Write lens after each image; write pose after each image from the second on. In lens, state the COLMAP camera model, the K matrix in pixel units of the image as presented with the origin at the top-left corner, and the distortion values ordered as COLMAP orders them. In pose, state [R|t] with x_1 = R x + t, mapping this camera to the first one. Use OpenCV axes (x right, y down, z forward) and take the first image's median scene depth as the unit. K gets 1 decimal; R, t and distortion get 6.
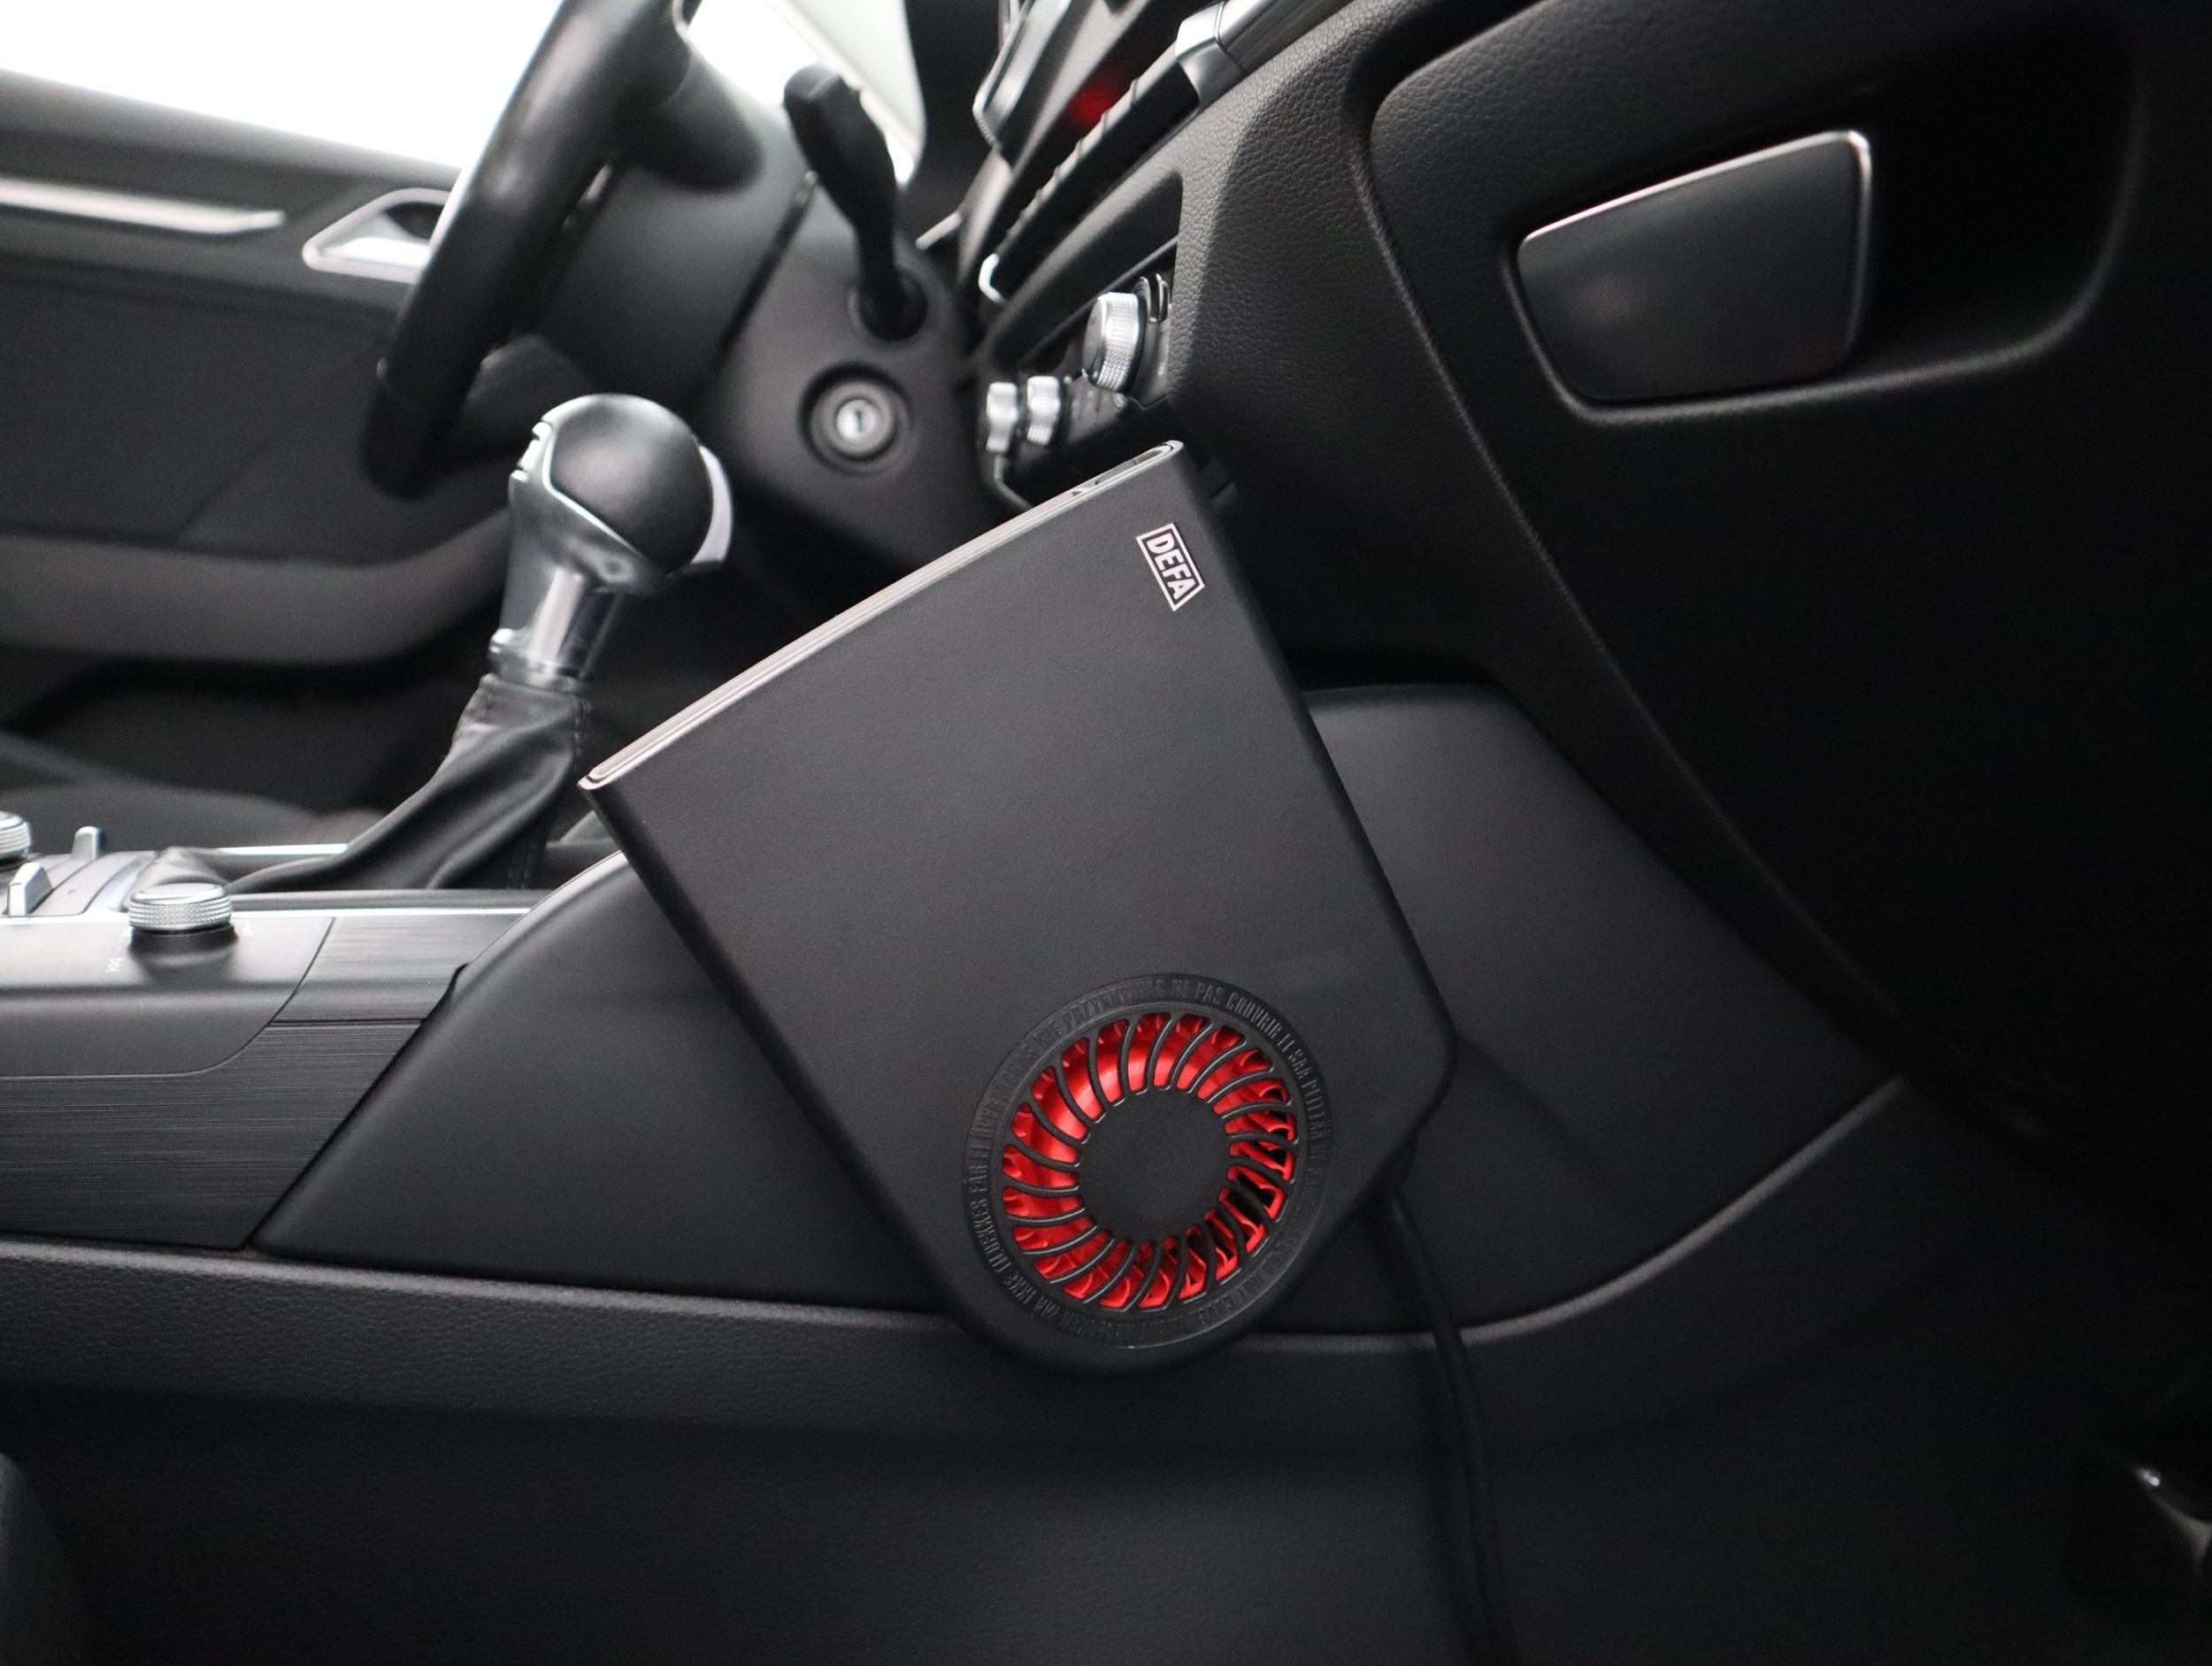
lens RADIAL K [[1721.6, 0, 1106.0], [0, 1721.6, 833.0], [0, 0, 1]] dist [-0.112255, 0.083008]
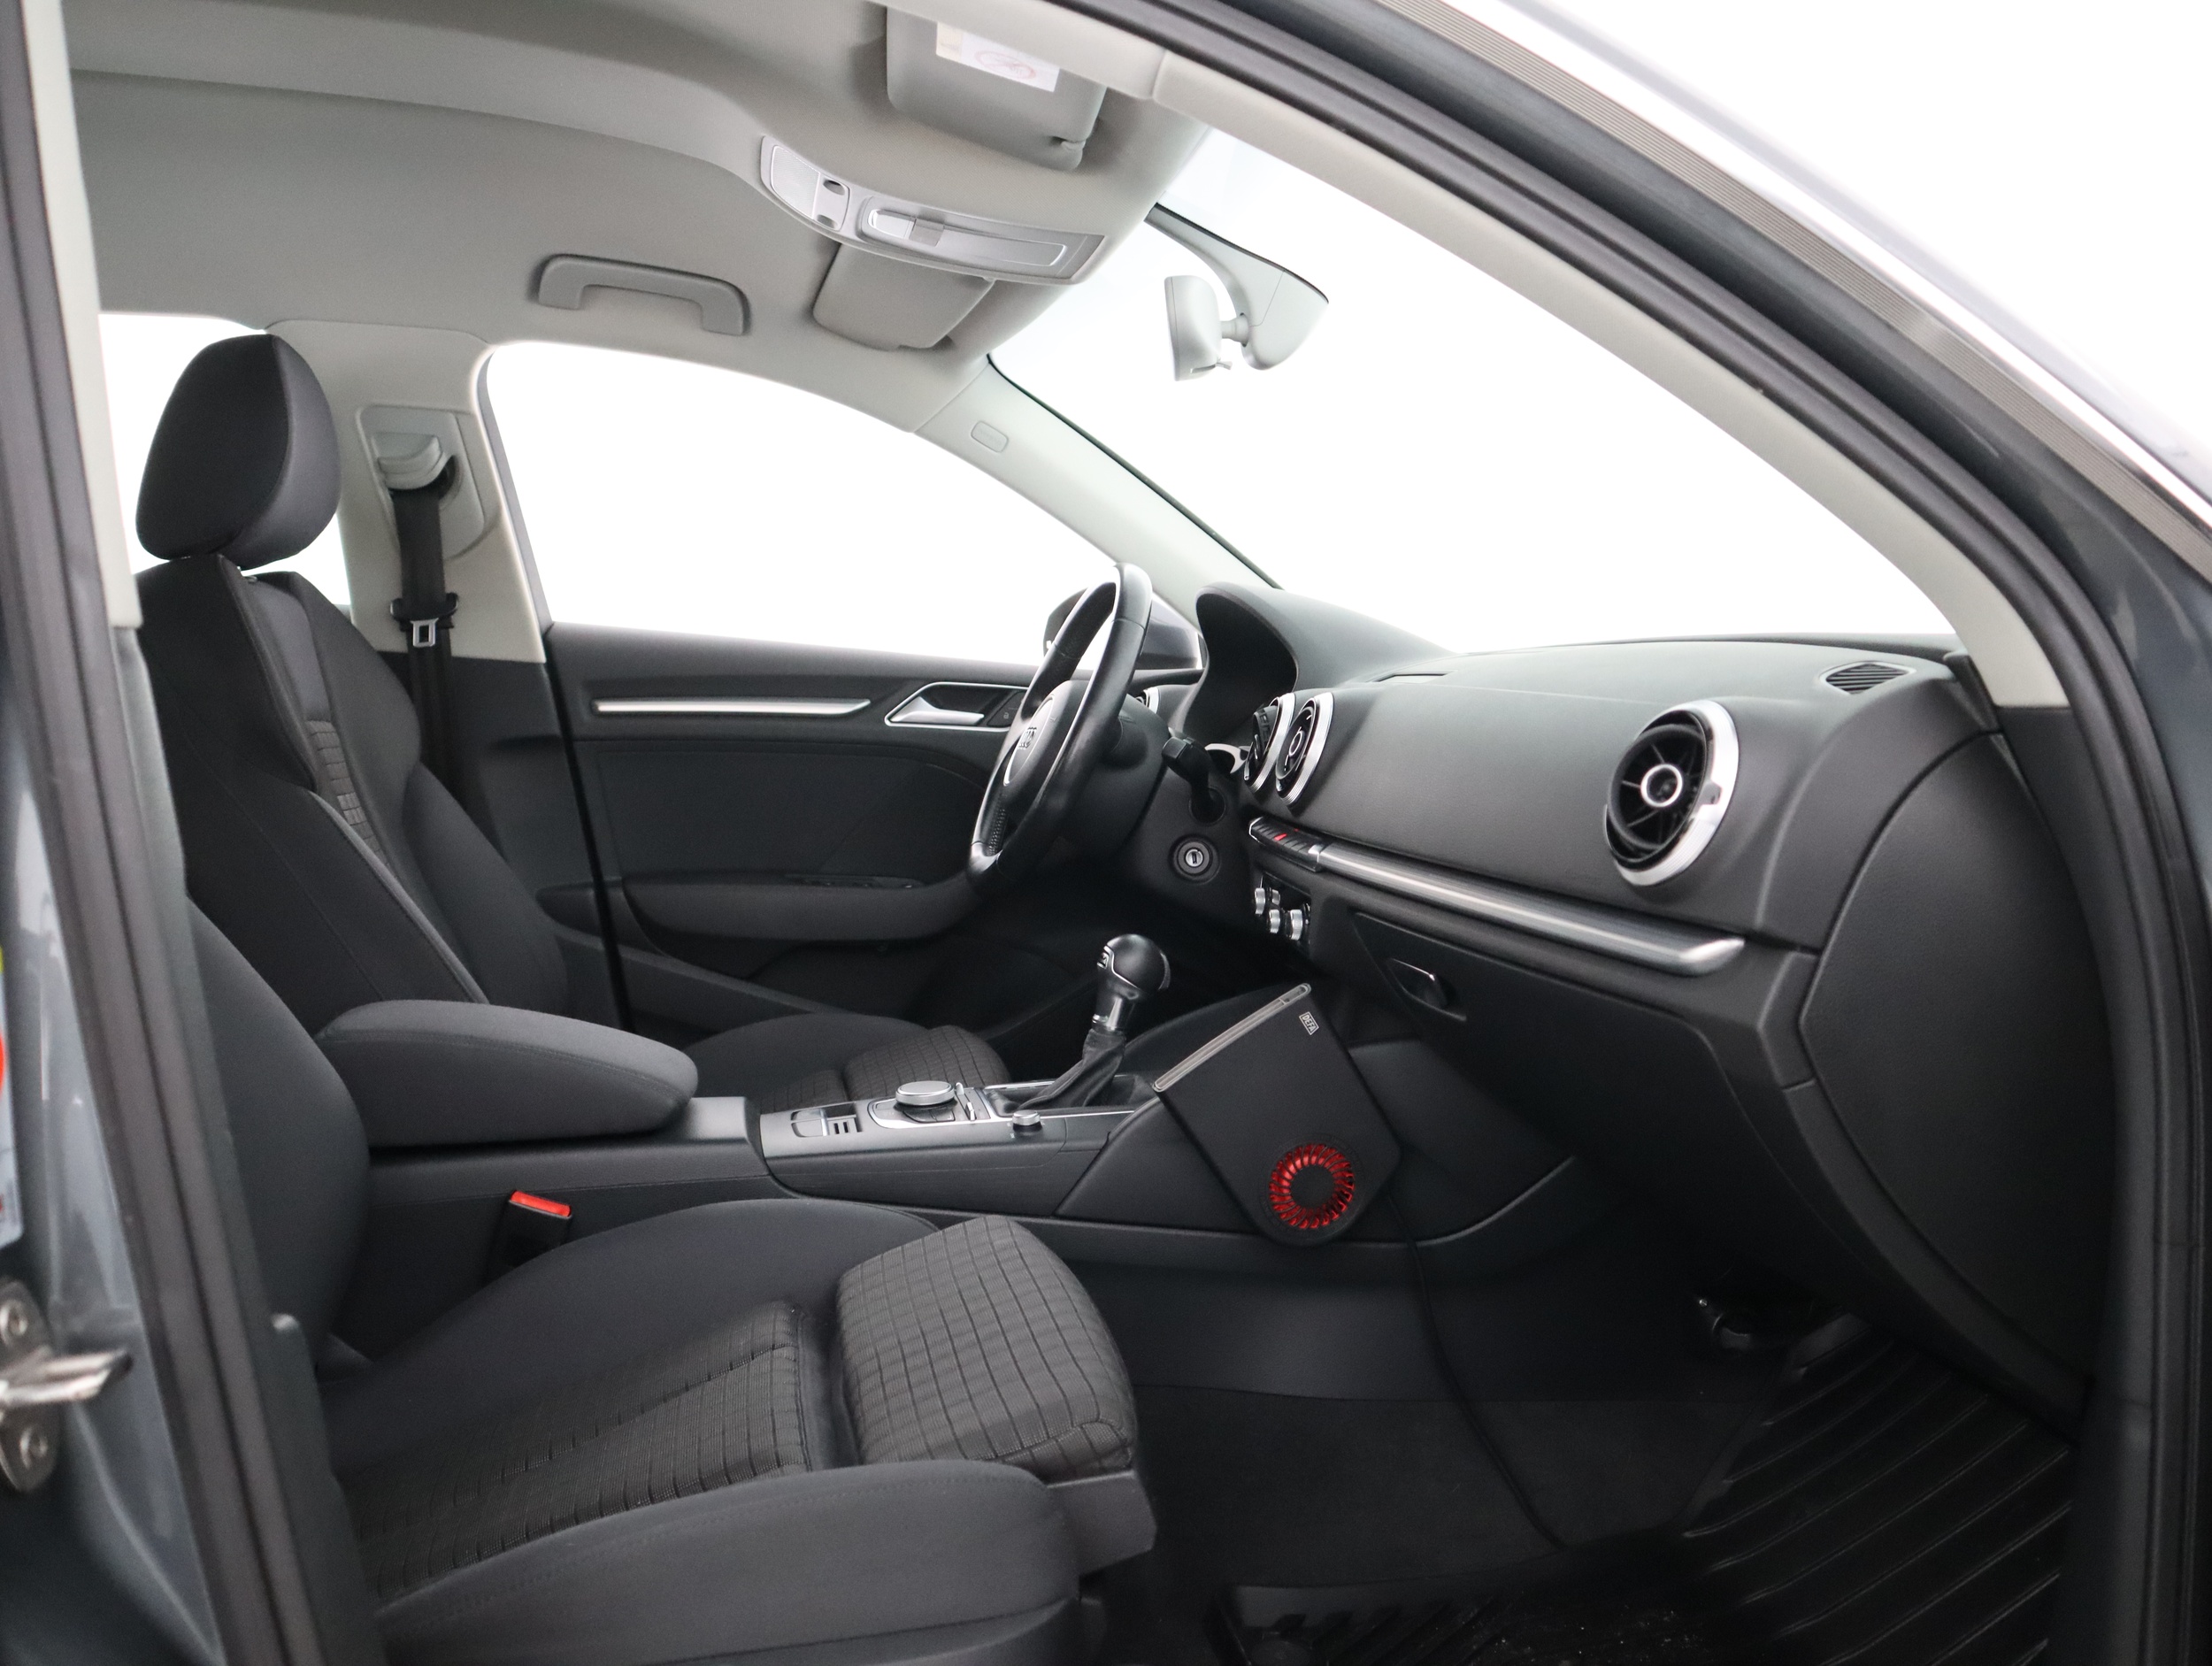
lens RADIAL K [[1721.6, 0, 1106.0], [0, 1721.6, 833.0], [0, 0, 1]] dist [-0.112255, 0.083008]
pose [[0.986829, -0.044279, -0.155590, 0.181303], [0.037834, 0.998309, -0.044140, -0.378122], [0.157281, 0.037672, 0.986835, -2.468883]]
